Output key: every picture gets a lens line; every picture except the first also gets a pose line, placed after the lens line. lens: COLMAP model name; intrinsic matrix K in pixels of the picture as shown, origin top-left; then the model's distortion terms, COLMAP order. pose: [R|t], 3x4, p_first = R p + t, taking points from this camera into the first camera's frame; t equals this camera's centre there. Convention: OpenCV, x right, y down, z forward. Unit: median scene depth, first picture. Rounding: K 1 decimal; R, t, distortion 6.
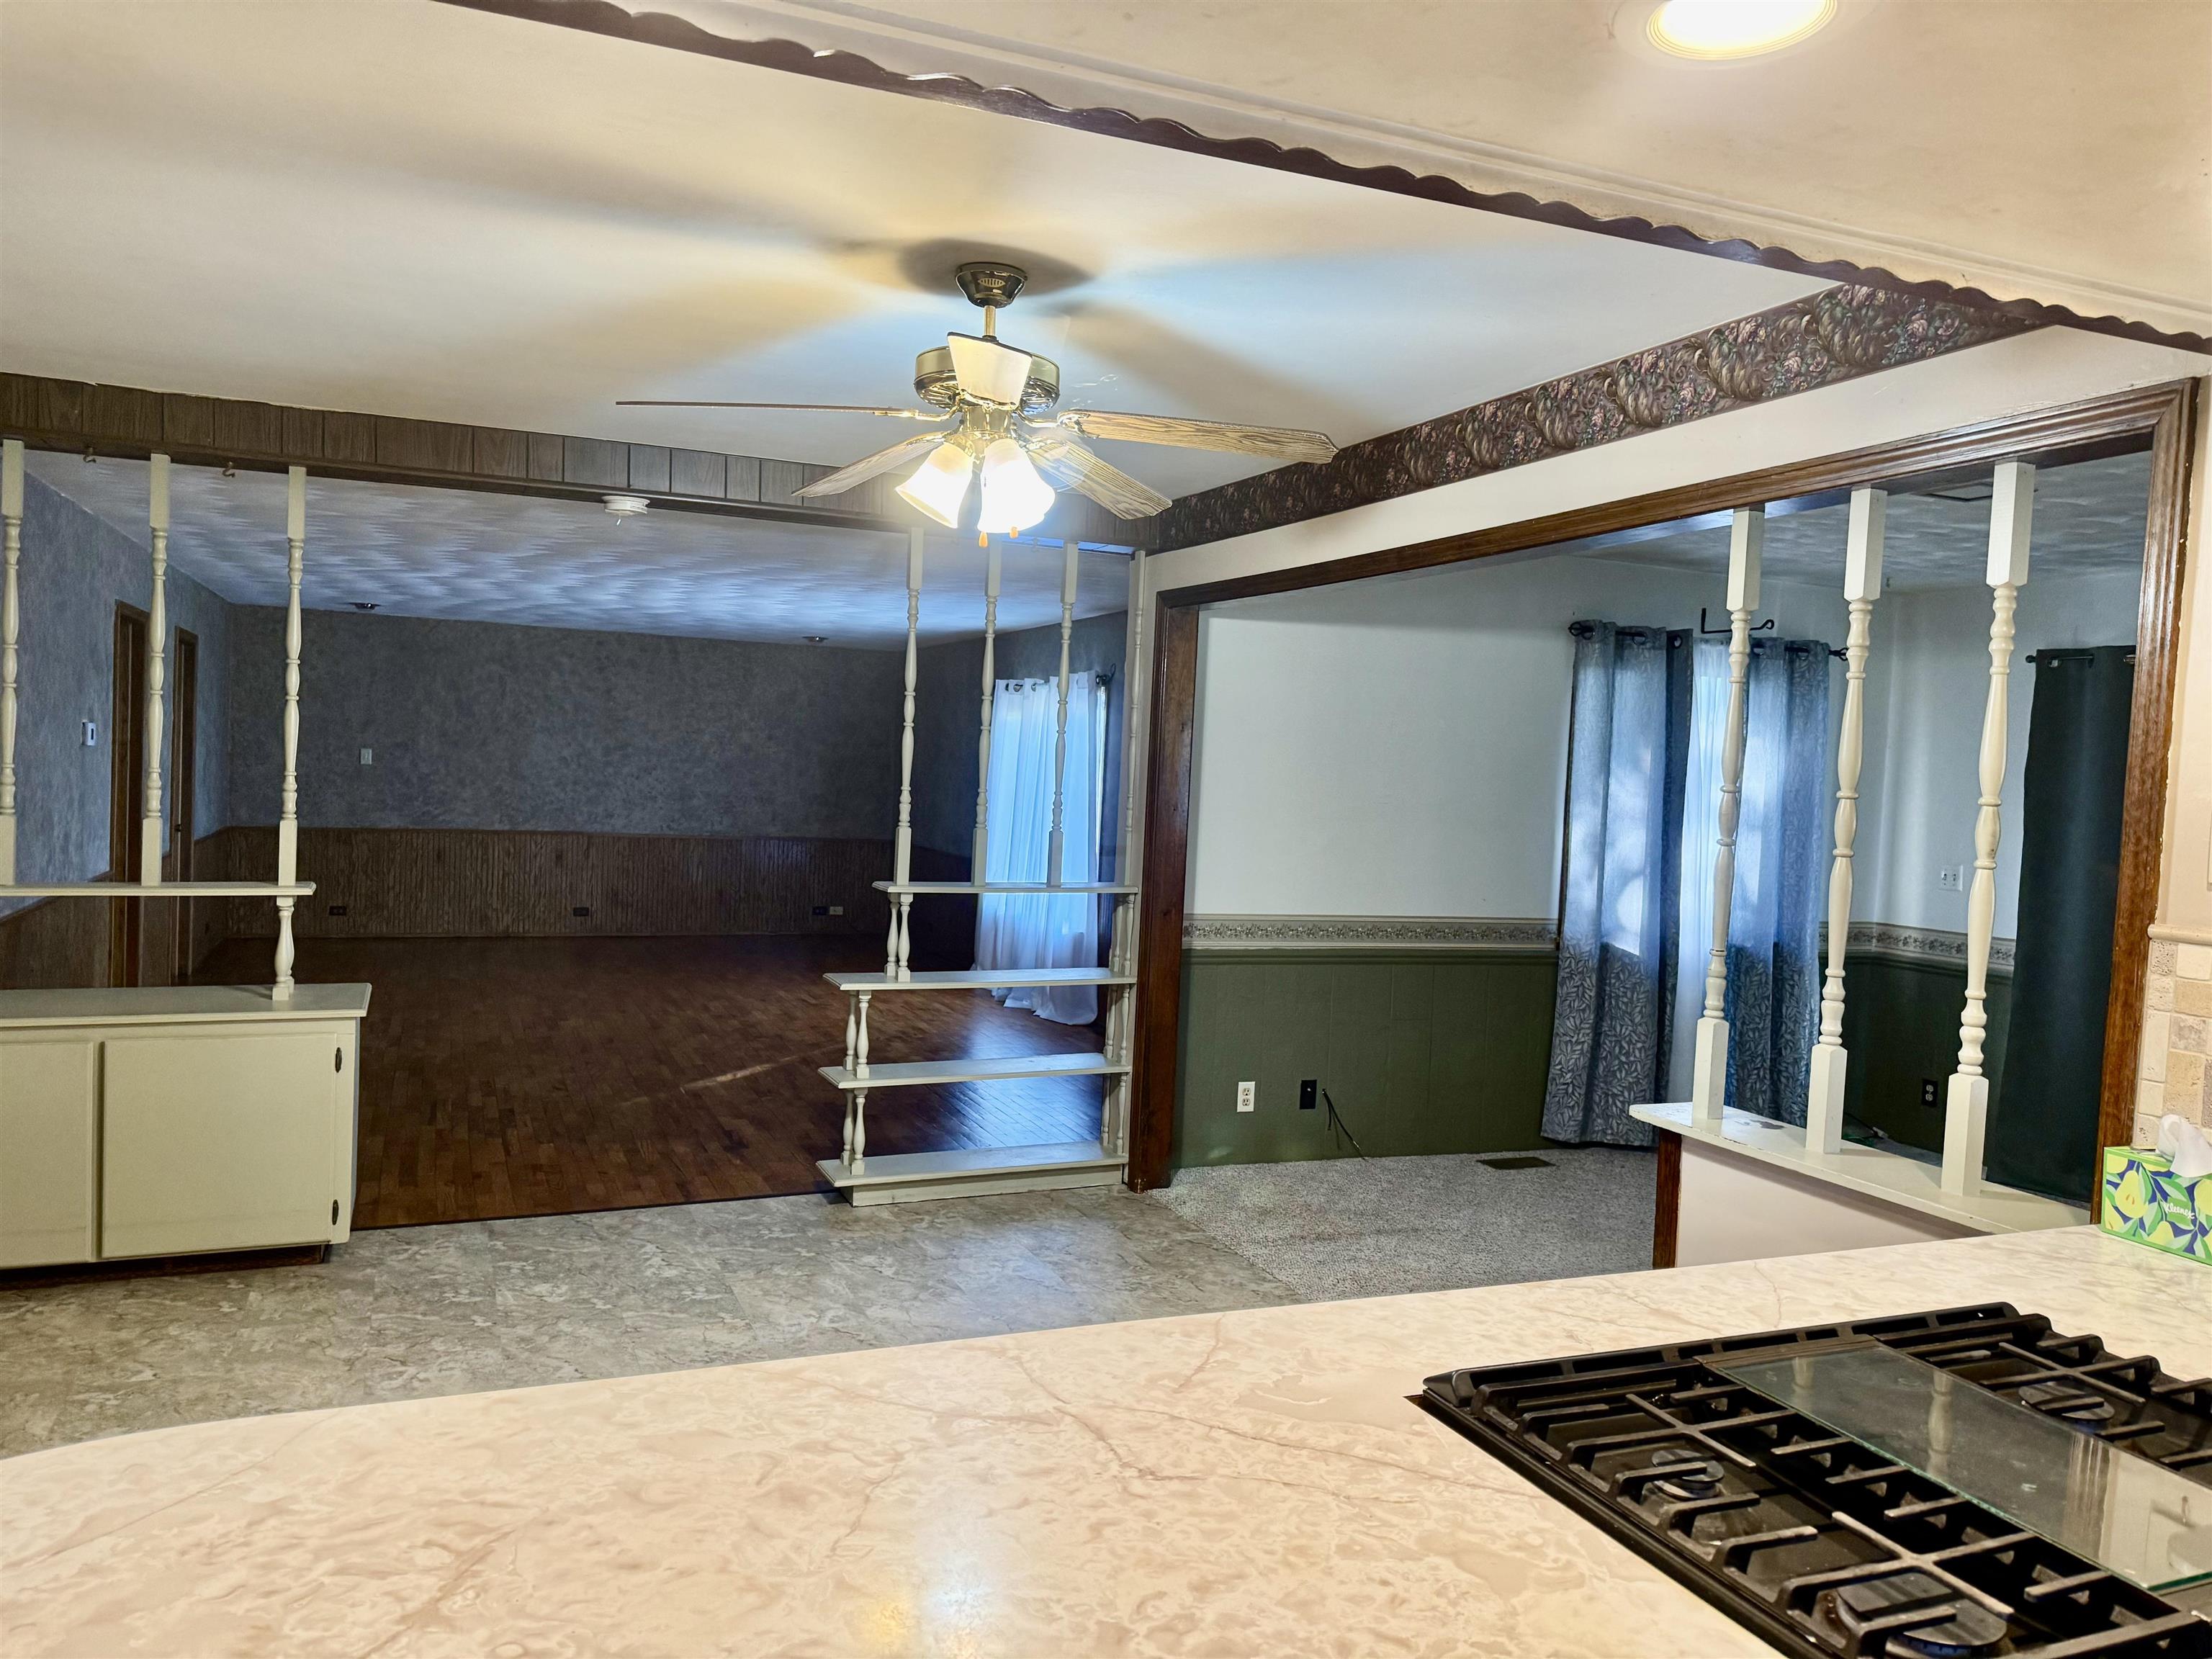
lens RADIAL K [[1561.6, 0, 1112.4], [0, 1561.6, 838.0], [0, 0, 1]] dist [0.051182, -0.061374]
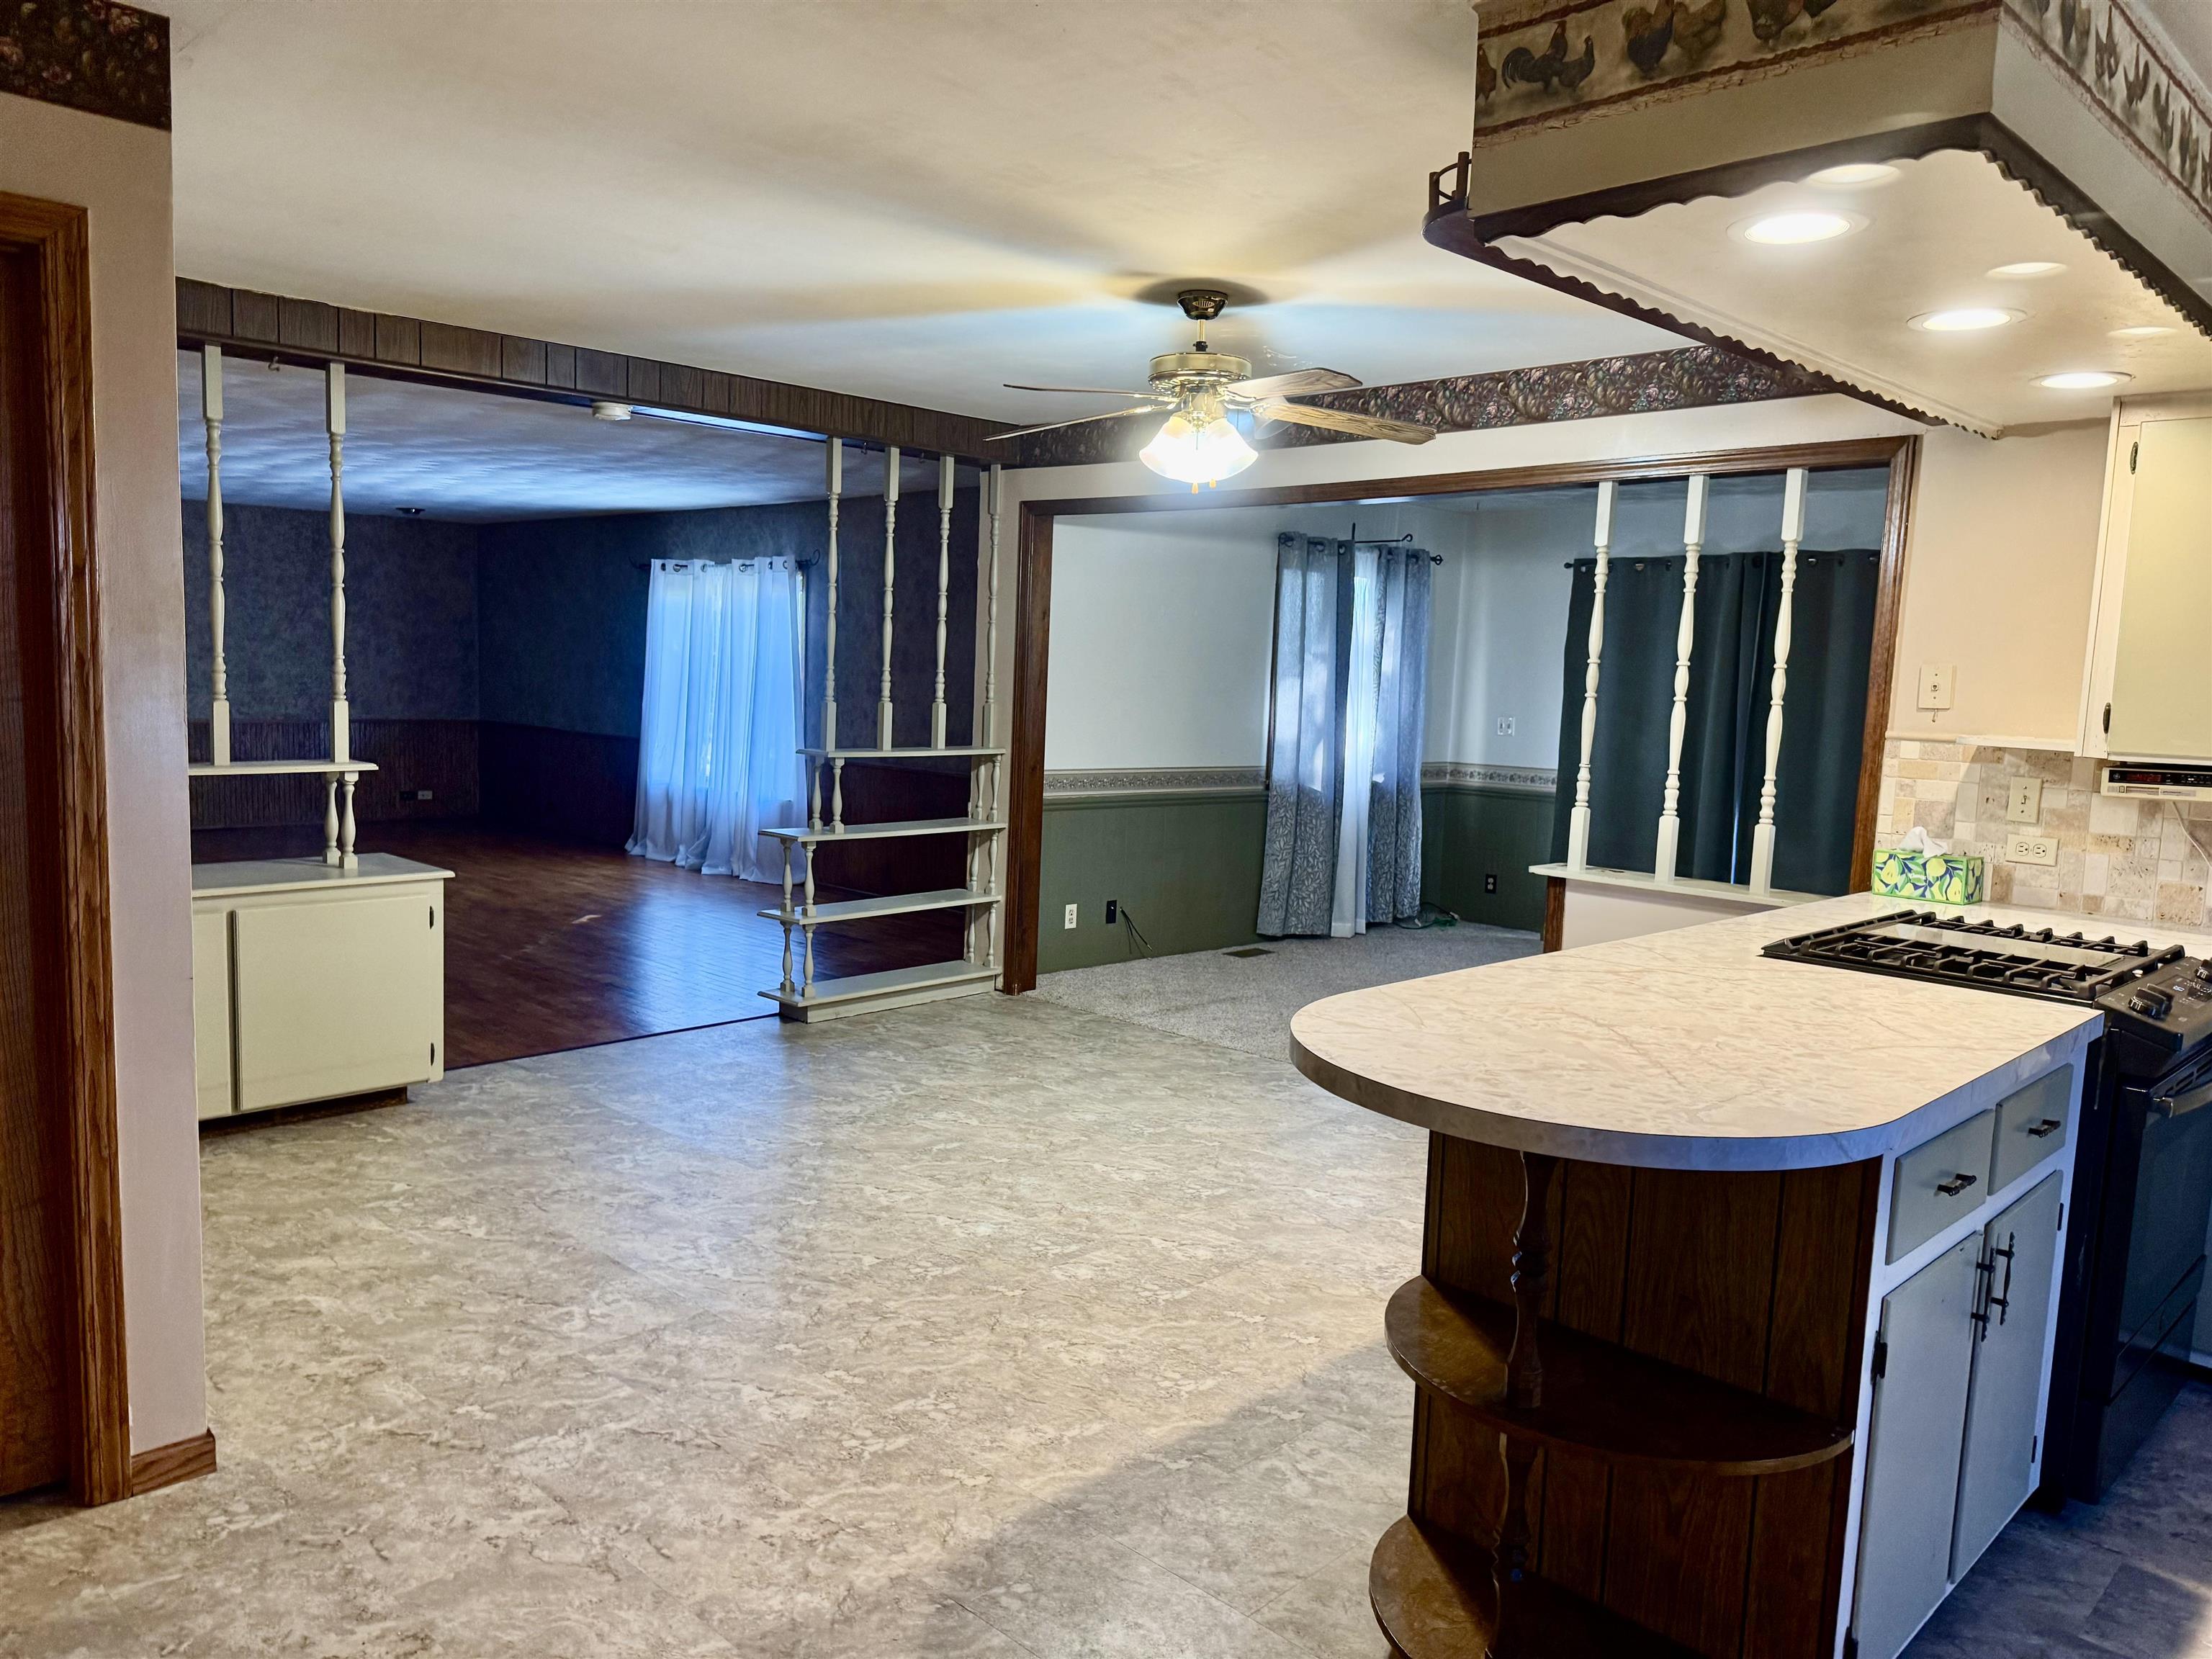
lens RADIAL K [[1561.6, 0, 1106.1], [0, 1561.6, 848.4], [0, 0, 1]] dist [0.051182, -0.061374]
pose [[0.924755, -0.052852, 0.376875, -0.391218], [0.020649, 0.995819, 0.088983, 0.003310], [-0.380002, -0.074506, 0.921980, -0.163461]]
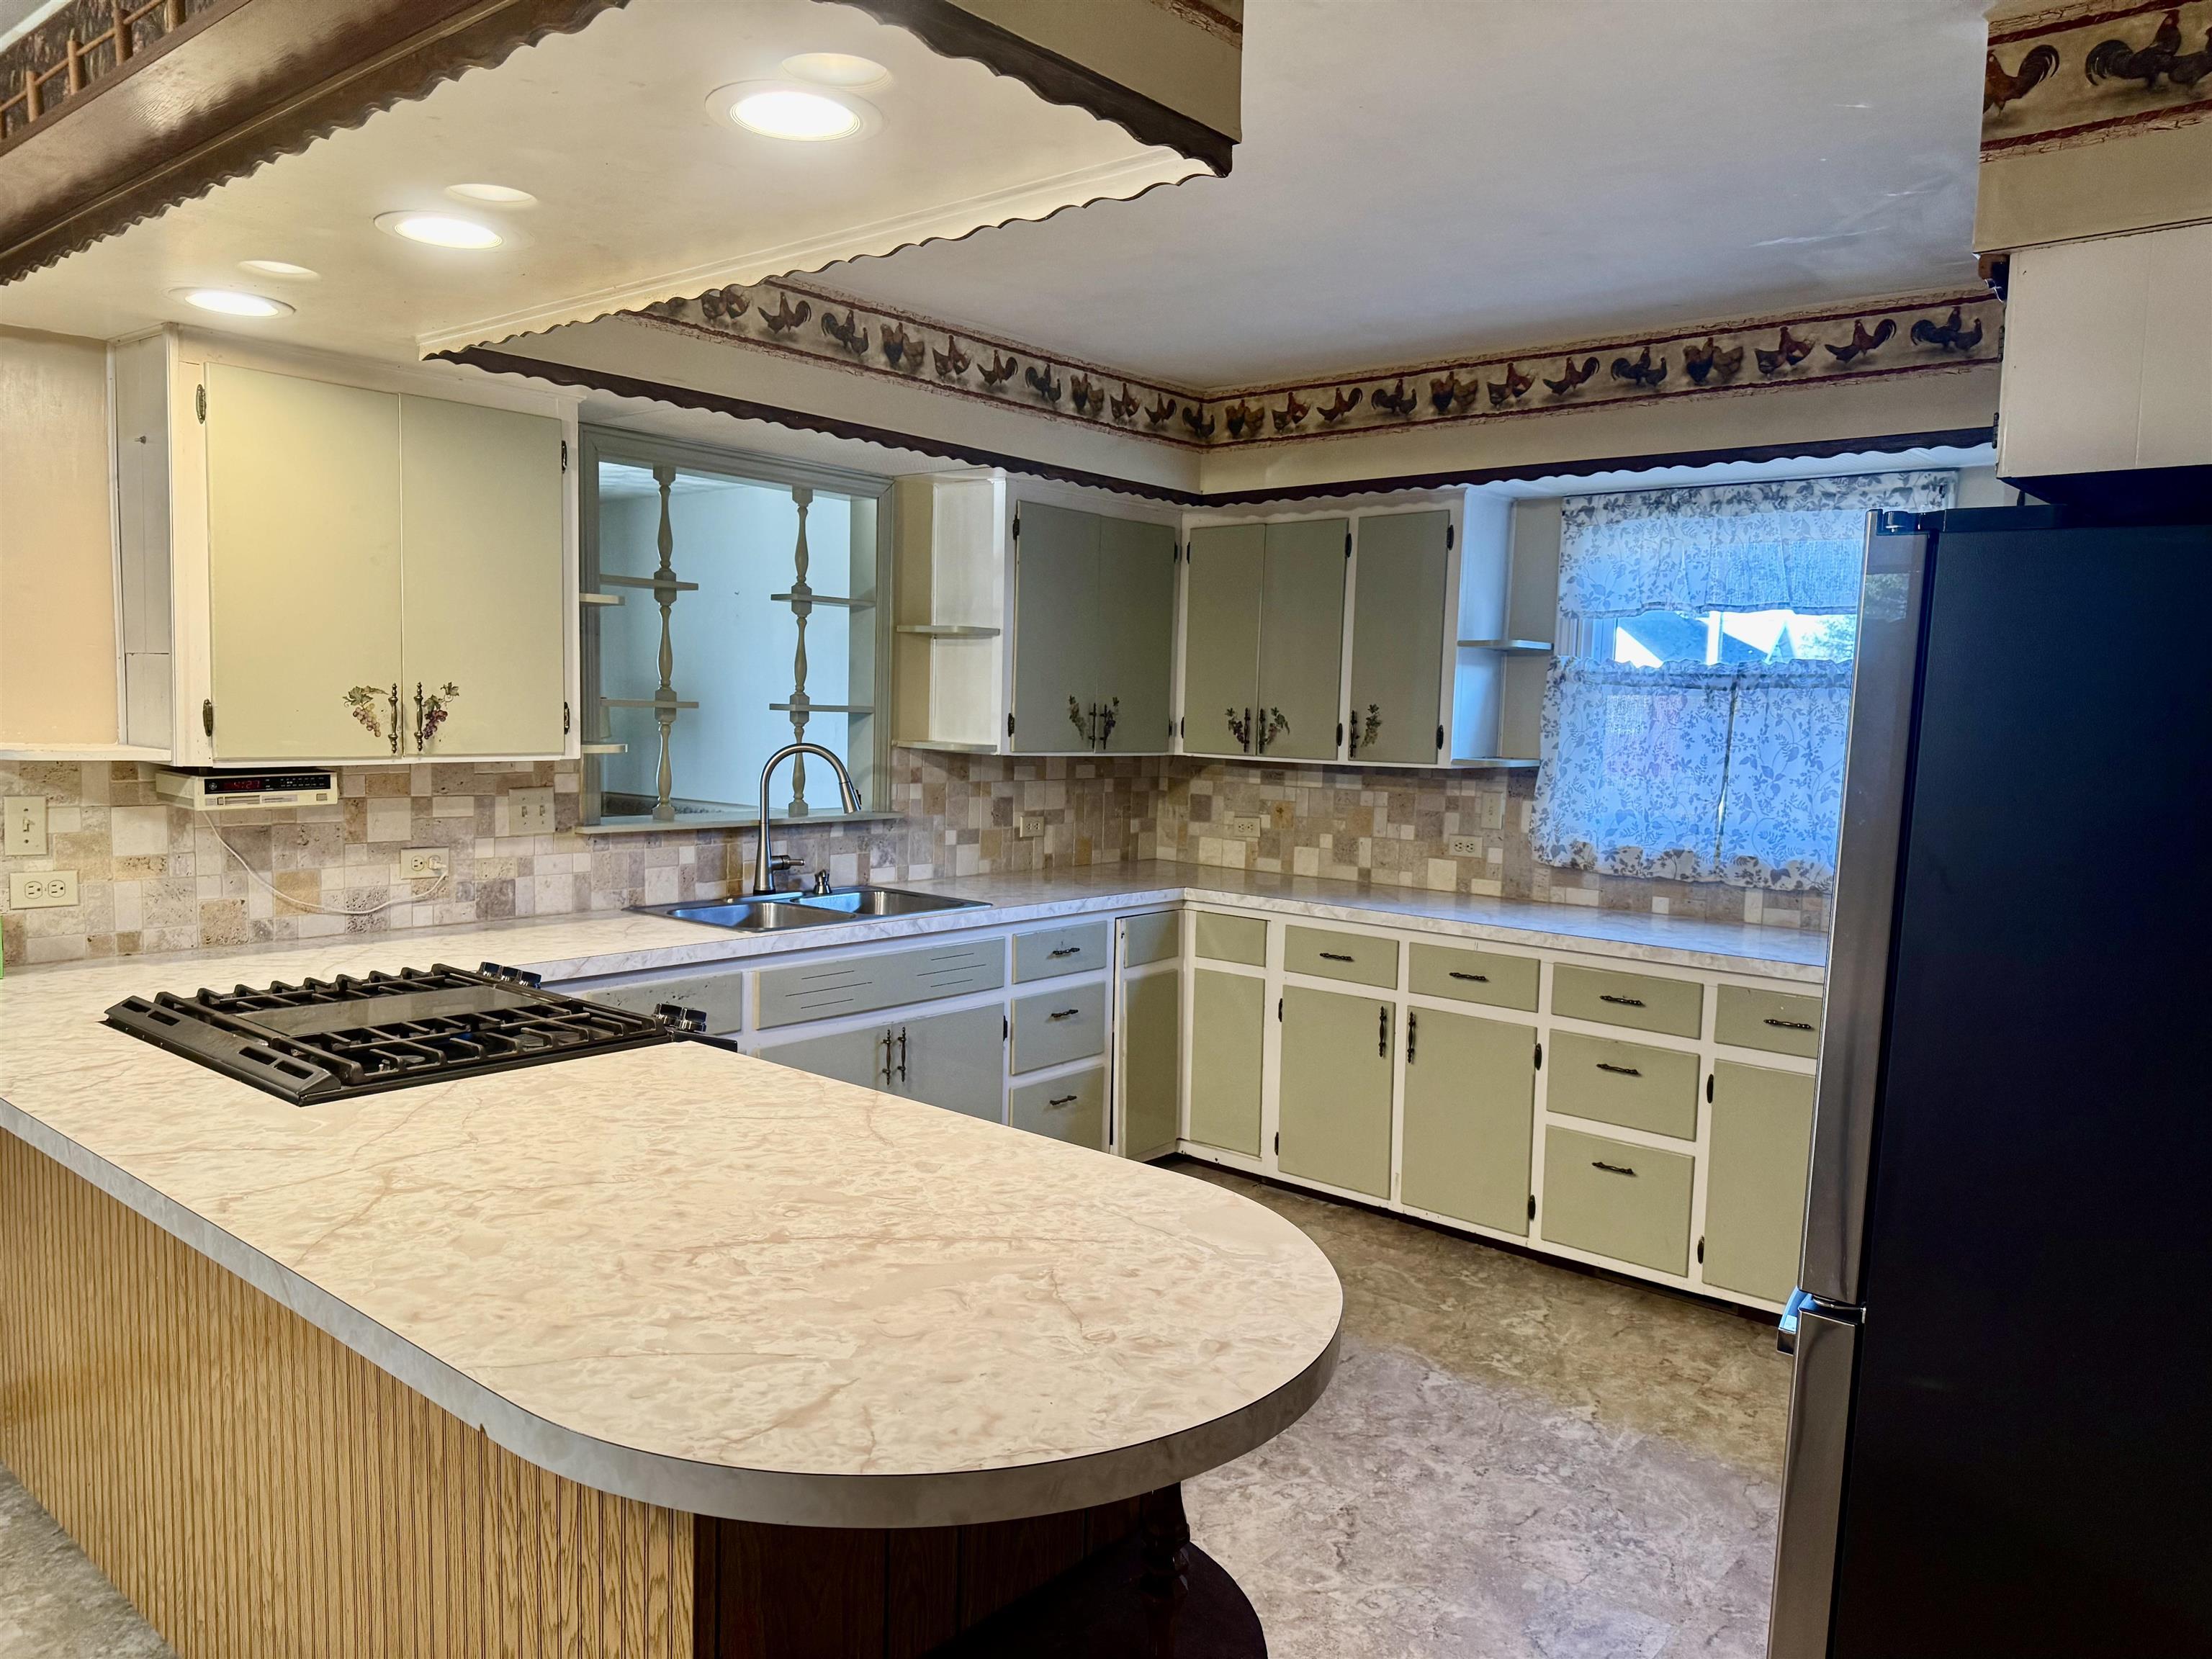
lens RADIAL K [[1561.6, 0, 1098.0], [0, 1561.6, 825.5], [0, 0, 1]] dist [0.051182, -0.061374]
pose [[-0.436804, -0.126173, 0.890664, -0.378255], [-0.002606, 0.990288, 0.139008, -0.024643], [-0.899553, 0.058398, -0.432891, 0.271359]]
